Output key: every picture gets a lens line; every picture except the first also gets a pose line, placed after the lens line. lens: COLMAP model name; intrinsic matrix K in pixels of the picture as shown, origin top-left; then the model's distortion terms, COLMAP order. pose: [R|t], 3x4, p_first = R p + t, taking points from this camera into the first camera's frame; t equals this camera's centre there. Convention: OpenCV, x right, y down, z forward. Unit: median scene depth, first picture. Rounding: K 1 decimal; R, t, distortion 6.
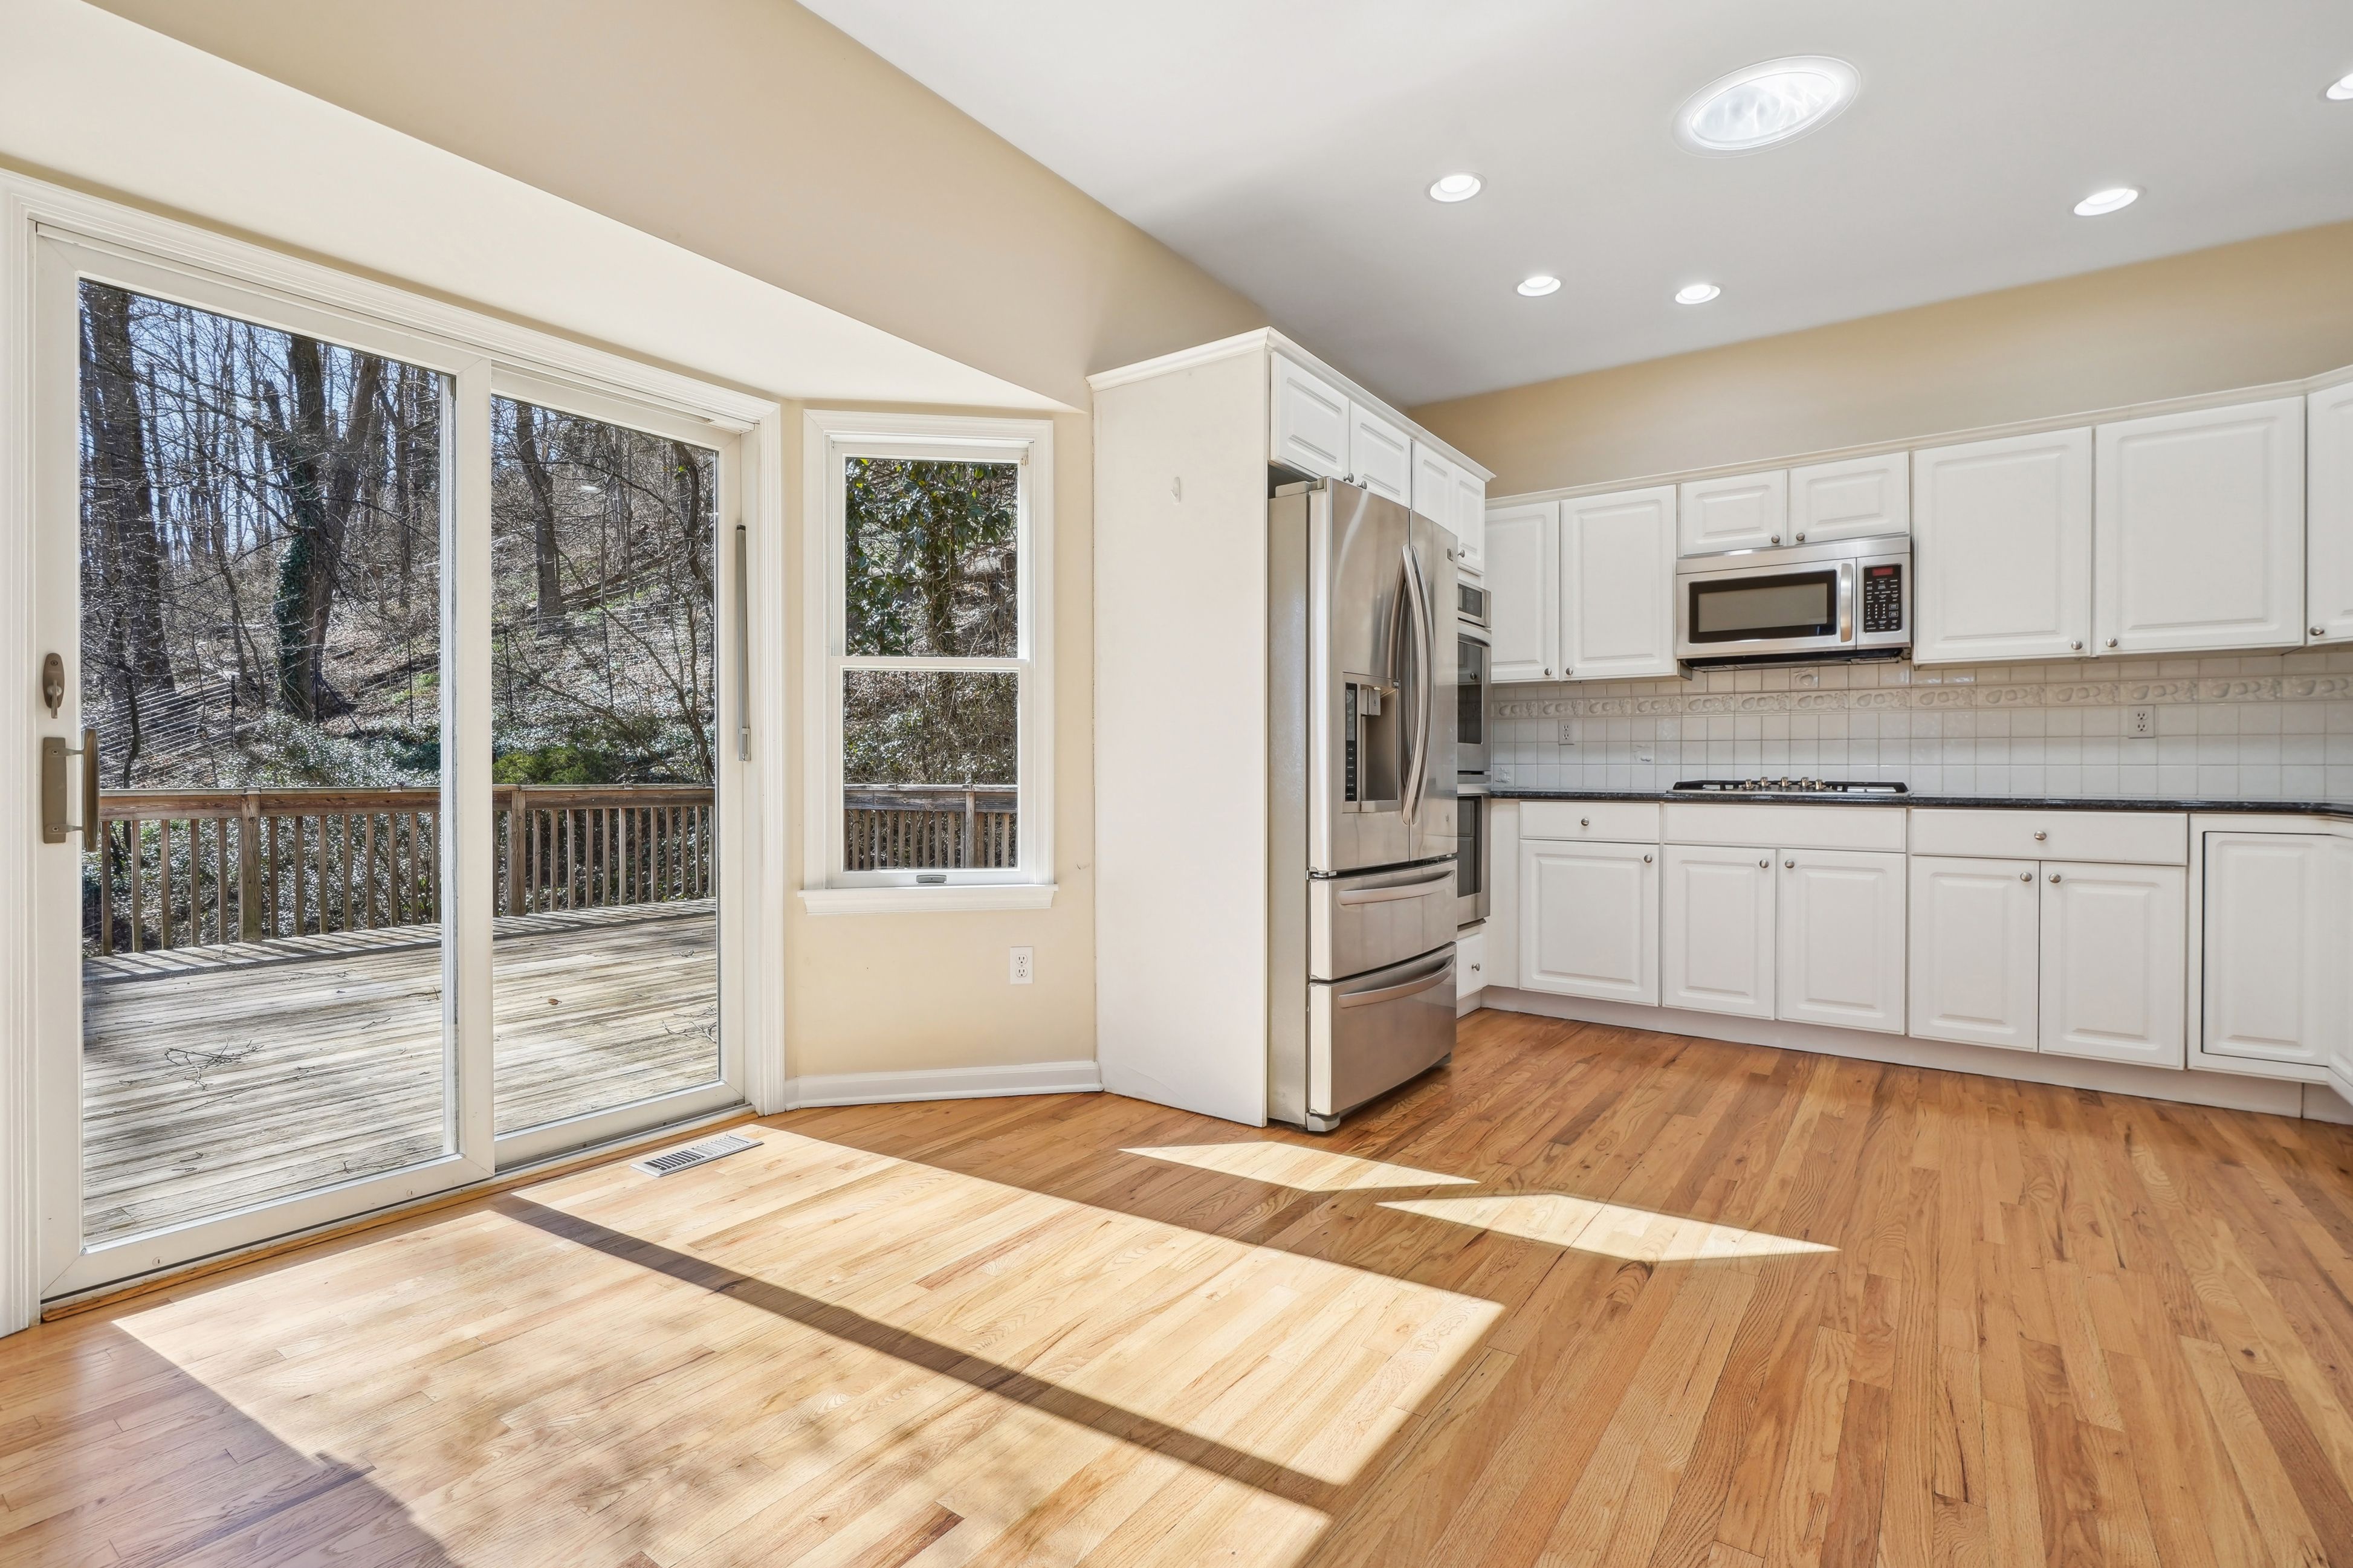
lens RADIAL K [[1072.8, 0, 1176.5], [0, 1072.8, 784.0], [0, 0, 1]] dist [-0.071564, 0.032133]
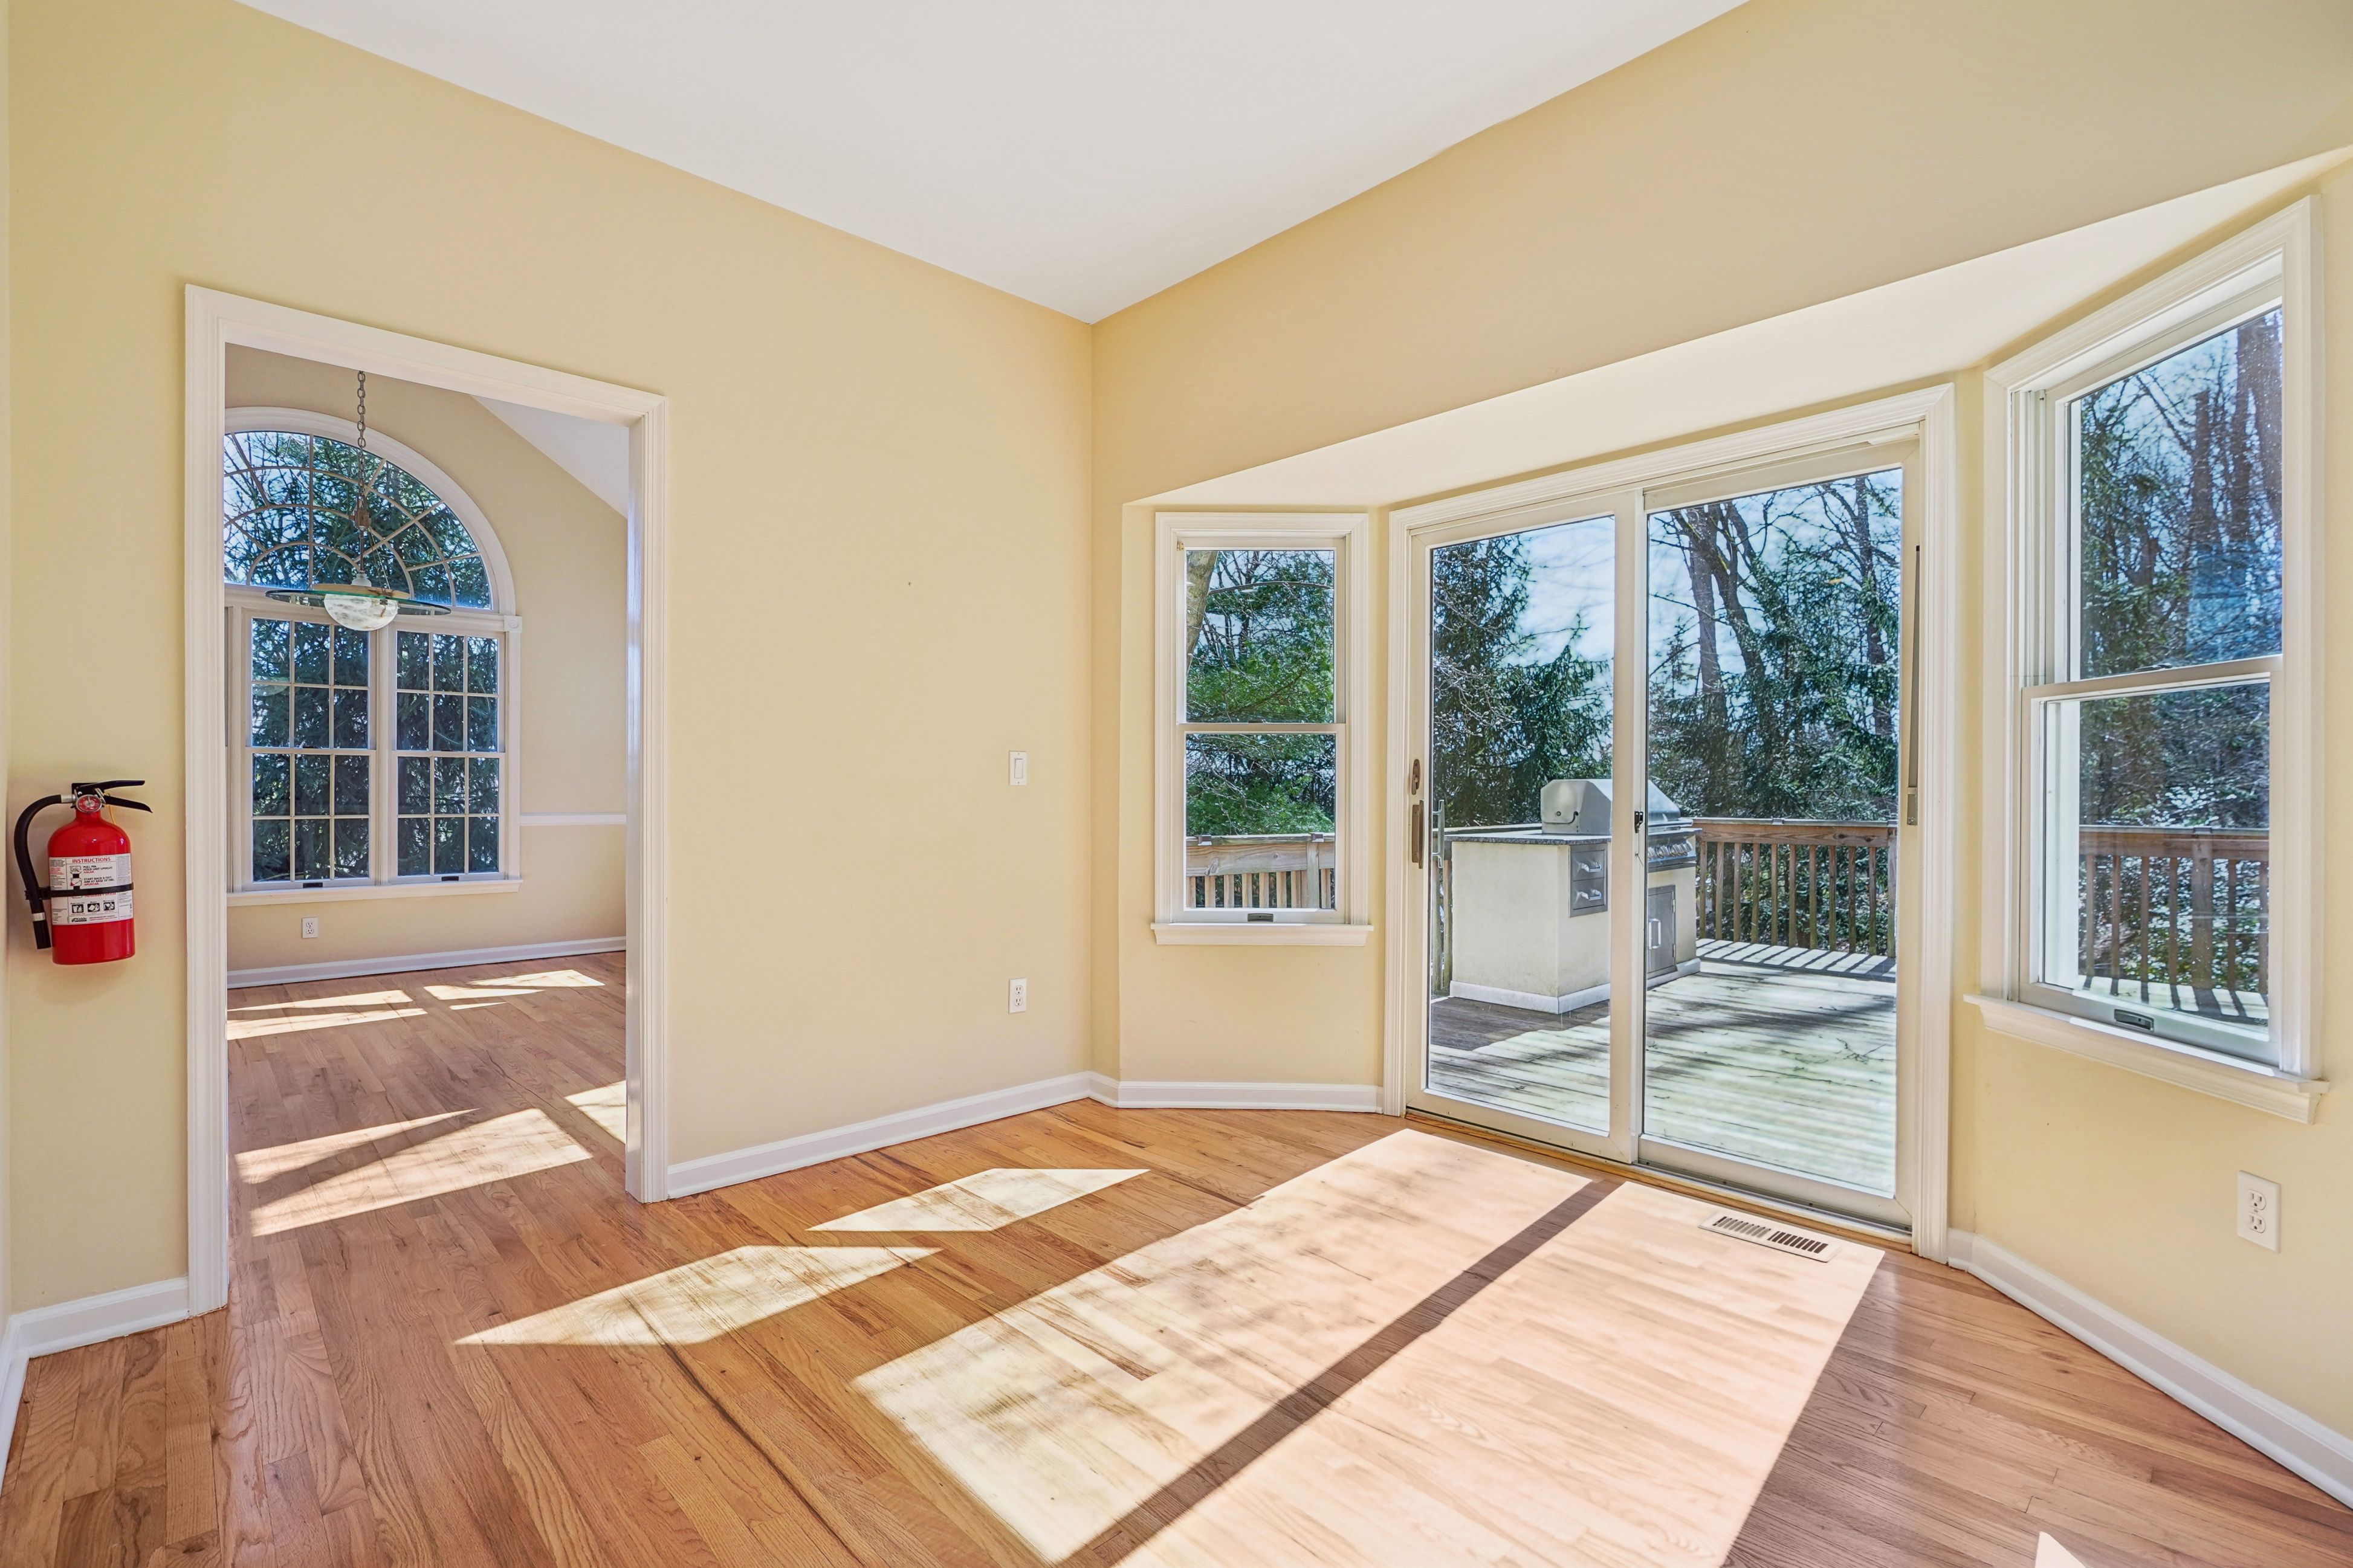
lens RADIAL K [[1066.4, 0, 1176.5], [0, 1066.4, 784.0], [0, 0, 1]] dist [-0.001826, 0.000179]
pose [[-0.201575, -0.001055, -0.979472, 0.877244], [-0.010104, 0.999948, 0.001003, -0.079869], [0.979421, 0.010099, -0.201576, 0.962068]]
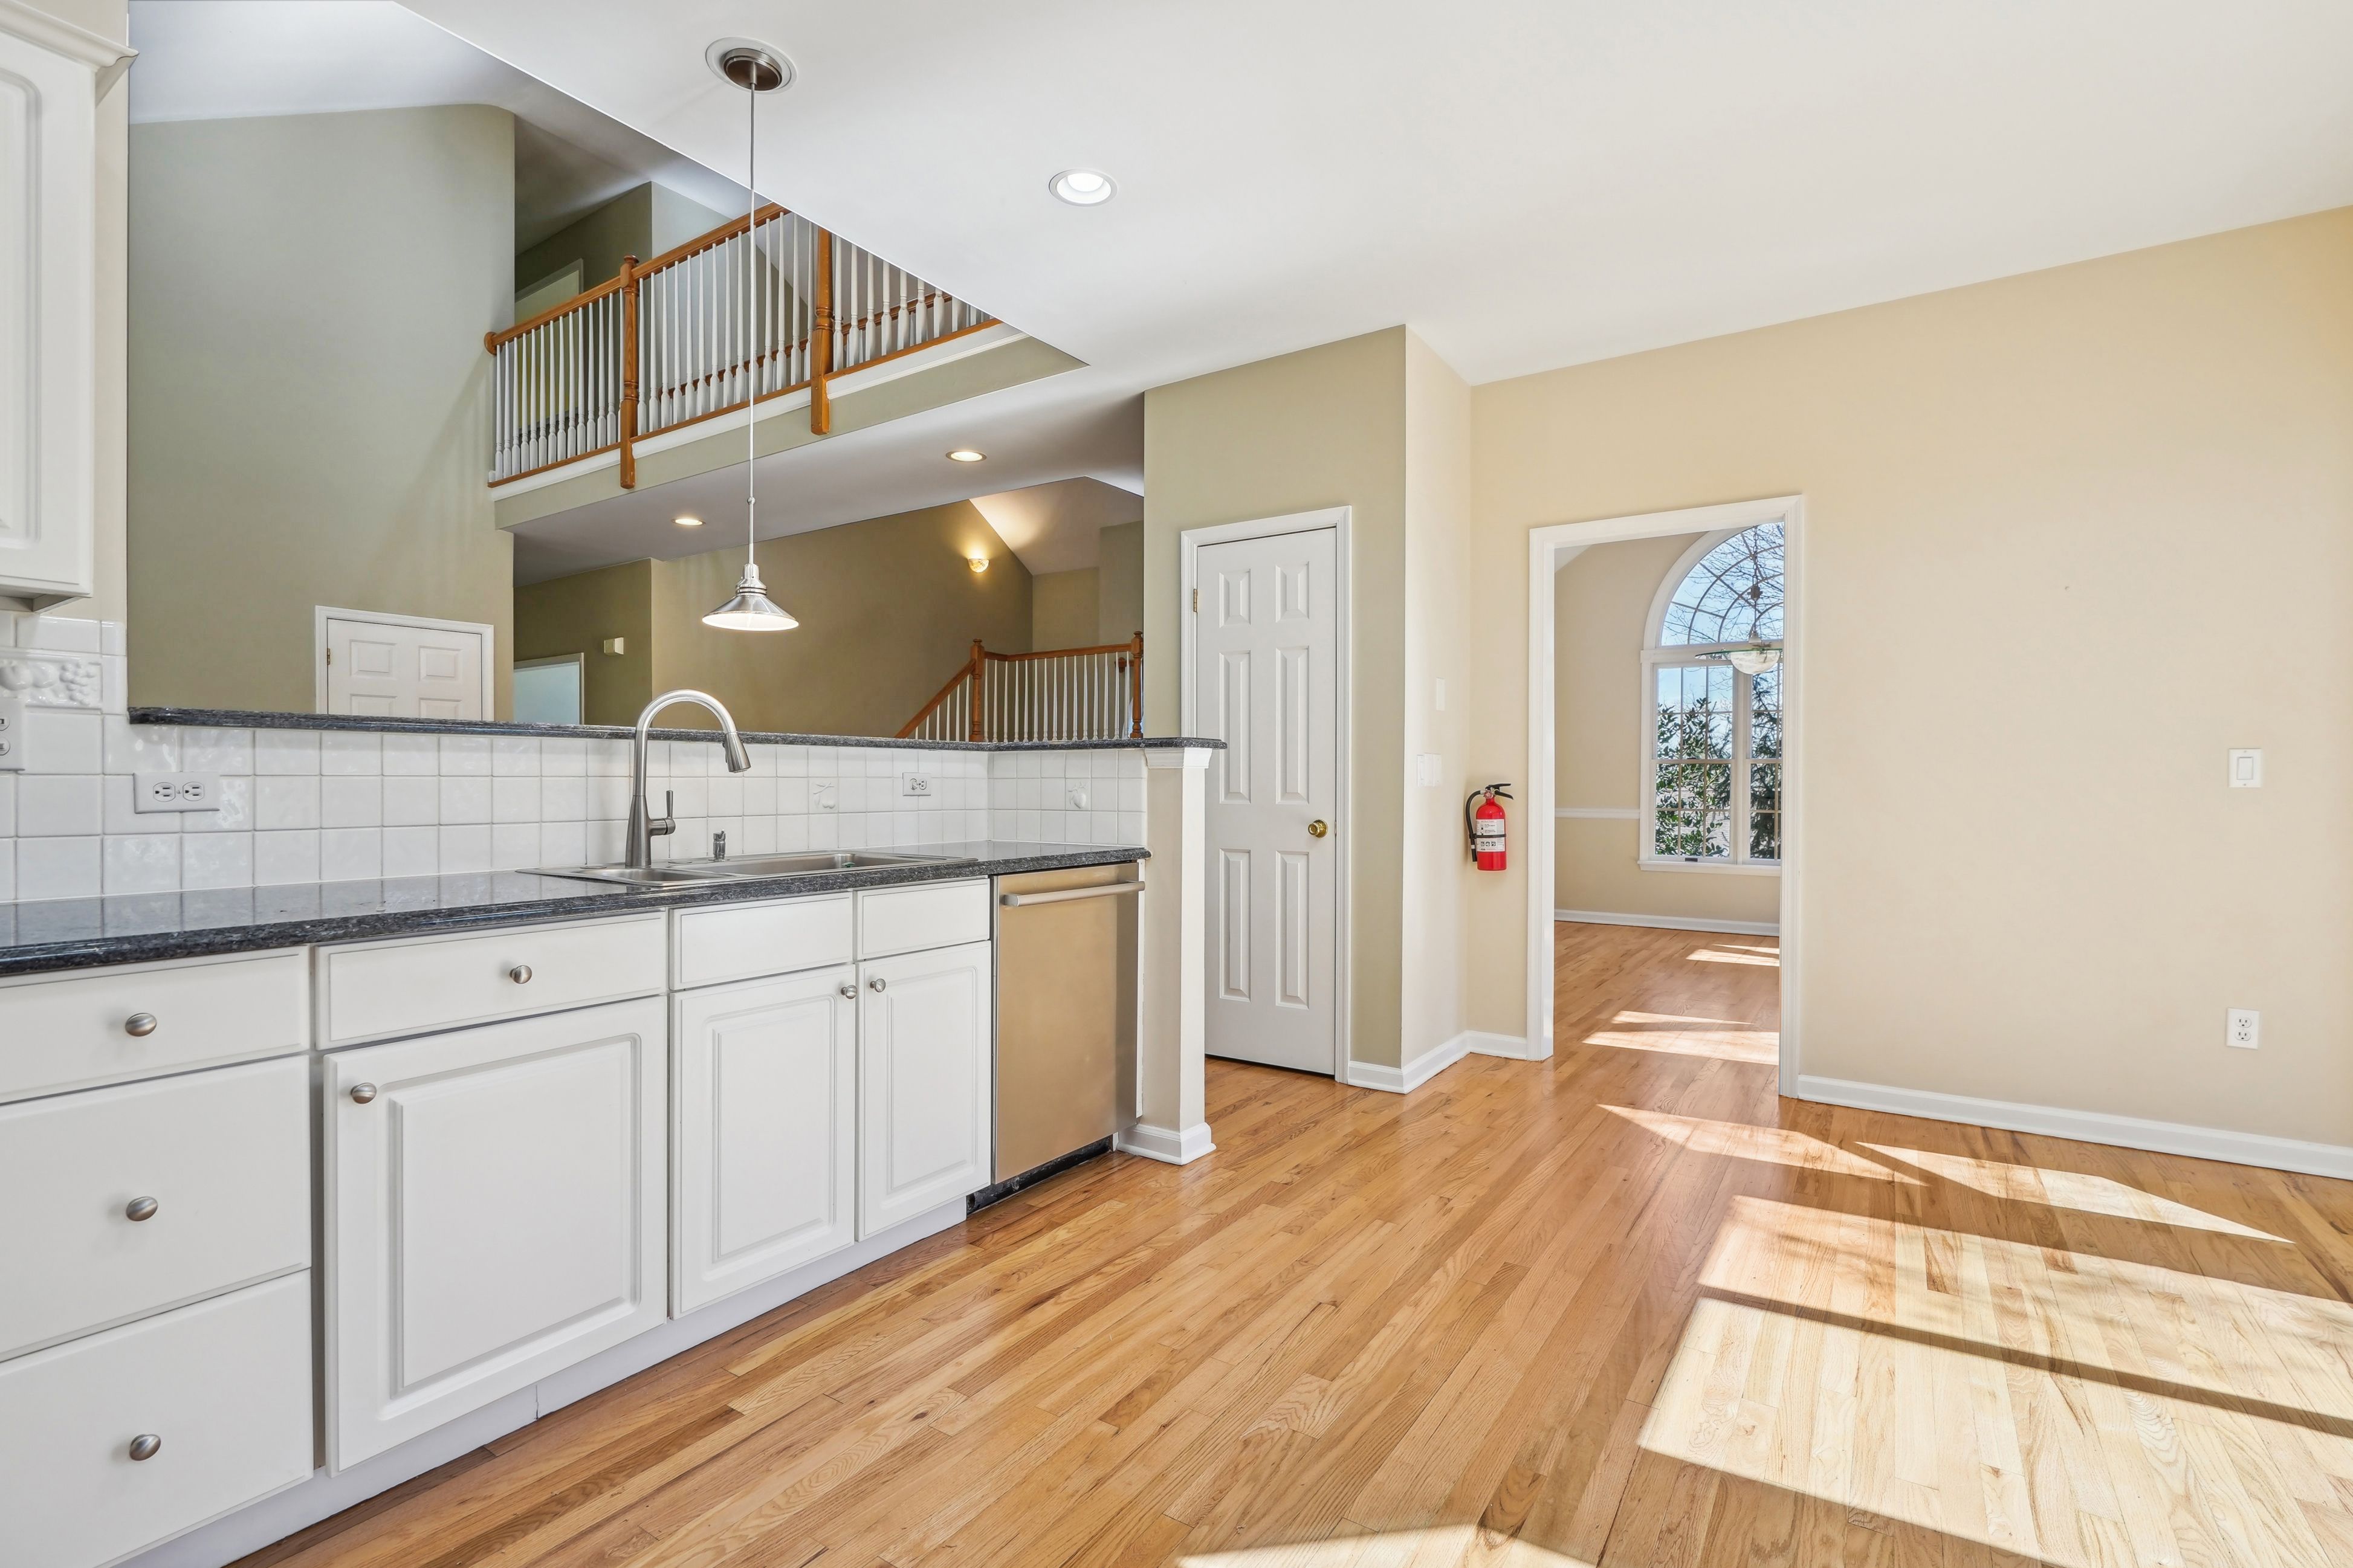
lens RADIAL K [[1066.4, 0, 1176.5], [0, 1066.4, 784.0], [0, 0, 1]] dist [-0.001826, 0.000179]
pose [[-0.999585, -0.004152, -0.028519, 0.765491], [-0.004277, 0.999982, 0.004303, -0.076930], [0.028501, 0.004424, -0.999584, 1.933619]]
